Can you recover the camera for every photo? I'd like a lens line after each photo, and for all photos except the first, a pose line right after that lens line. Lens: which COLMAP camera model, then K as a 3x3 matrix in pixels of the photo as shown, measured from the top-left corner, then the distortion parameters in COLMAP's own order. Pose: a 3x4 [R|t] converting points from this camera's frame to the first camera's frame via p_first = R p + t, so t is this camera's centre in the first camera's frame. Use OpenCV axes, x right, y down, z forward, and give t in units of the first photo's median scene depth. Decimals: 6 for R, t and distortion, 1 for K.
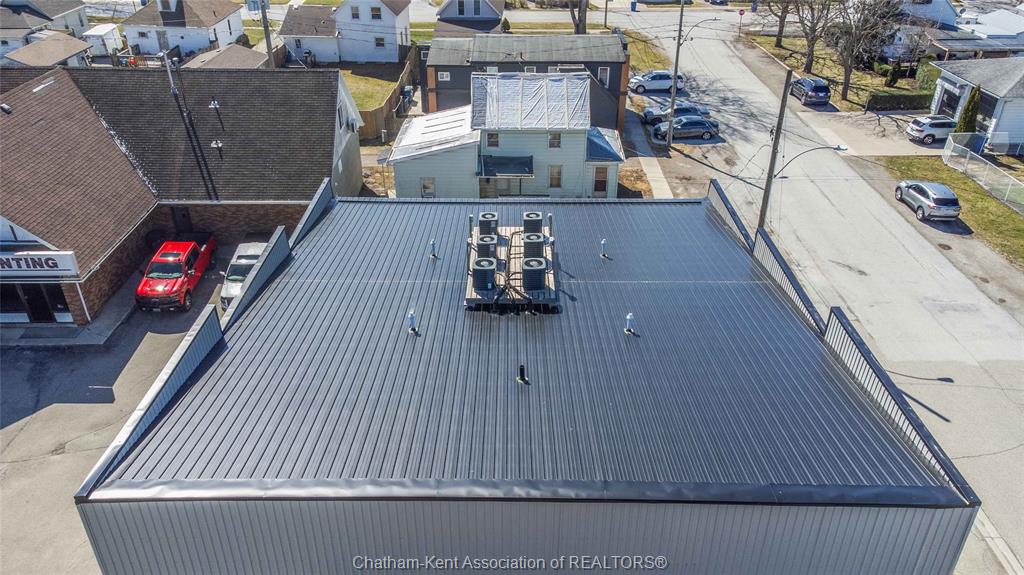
lens RADIAL K [[759.5, 0, 512.7], [0, 759.5, 291.0], [0, 0, 1]] dist [0.040705, 0.011156]
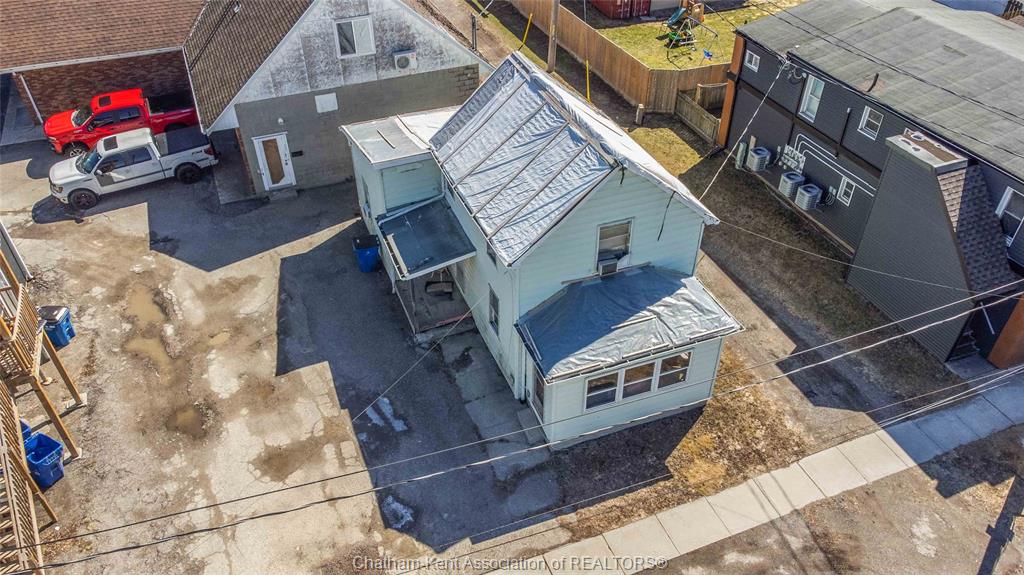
lens RADIAL K [[759.5, 0, 512.7], [0, 759.5, 291.0], [0, 0, 1]] dist [0.040705, 0.011156]
pose [[0.372125, 0.583694, -0.721681, 0.424944], [-0.464554, 0.790252, 0.399614, -0.380151], [0.803563, 0.186553, 0.565230, 0.780015]]
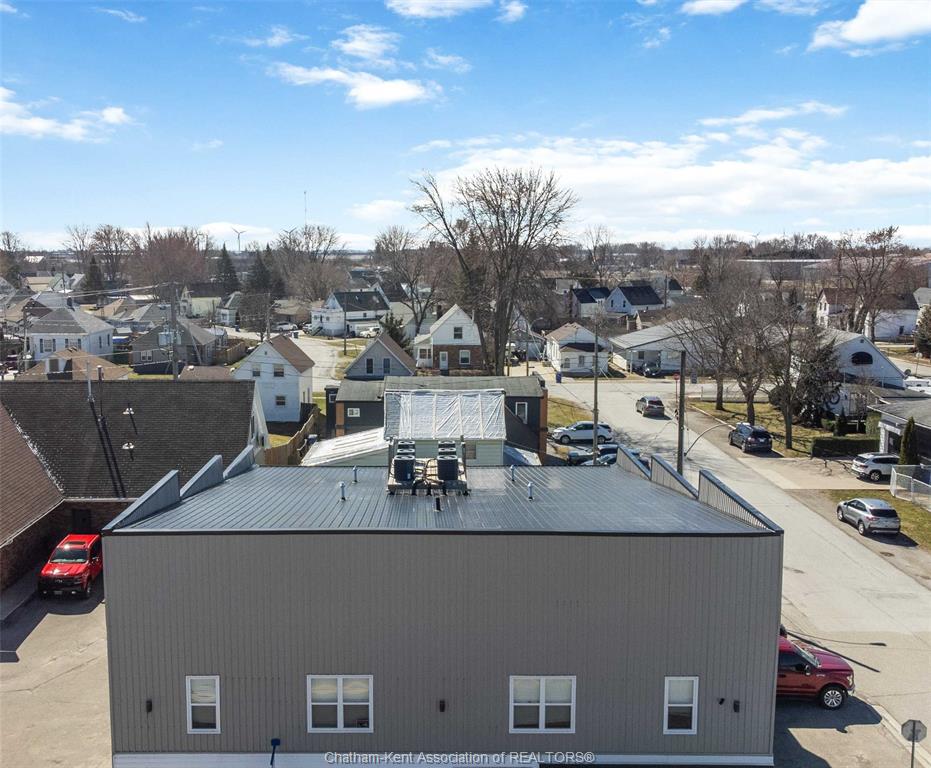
lens RADIAL K [[1008.5, 0, 424.1], [0, 1008.5, 384.9], [0, 0, 1]] dist [0.108753, -0.305900]
pose [[0.999980, -0.006301, 0.000558, -0.003450], [0.006022, 0.921234, -0.388962, 0.230463], [0.001936, 0.388957, 0.921254, -0.224447]]
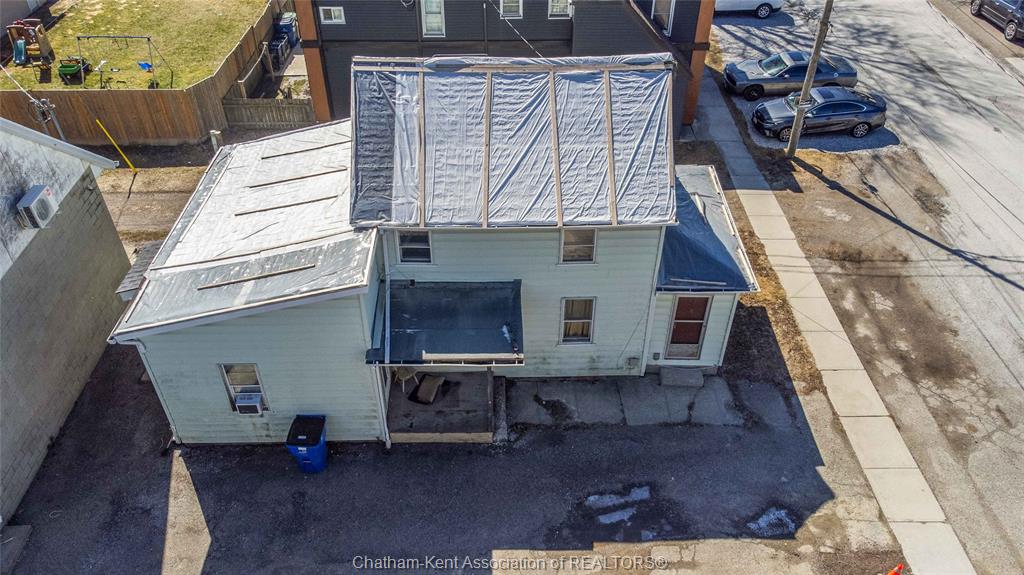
lens RADIAL K [[759.5, 0, 512.7], [0, 759.5, 291.0], [0, 0, 1]] dist [0.040705, 0.011156]
pose [[0.999742, -0.014042, 0.017876, 0.015851], [0.010907, 0.986277, 0.164738, -0.246238], [-0.019944, -0.164500, 0.986175, 0.645272]]
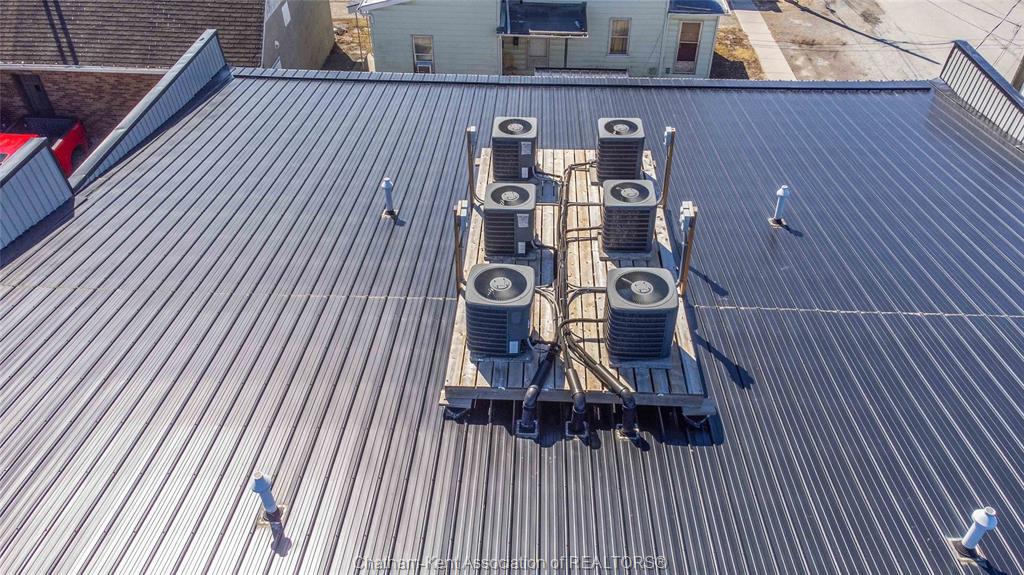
lens RADIAL K [[759.5, 0, 512.7], [0, 759.5, 291.0], [0, 0, 1]] dist [0.040705, 0.011156]
pose [[0.999210, 0.026545, -0.029575, -0.010687], [-0.021198, 0.985497, 0.168361, -0.046727], [0.033615, -0.167601, 0.985282, 0.332254]]
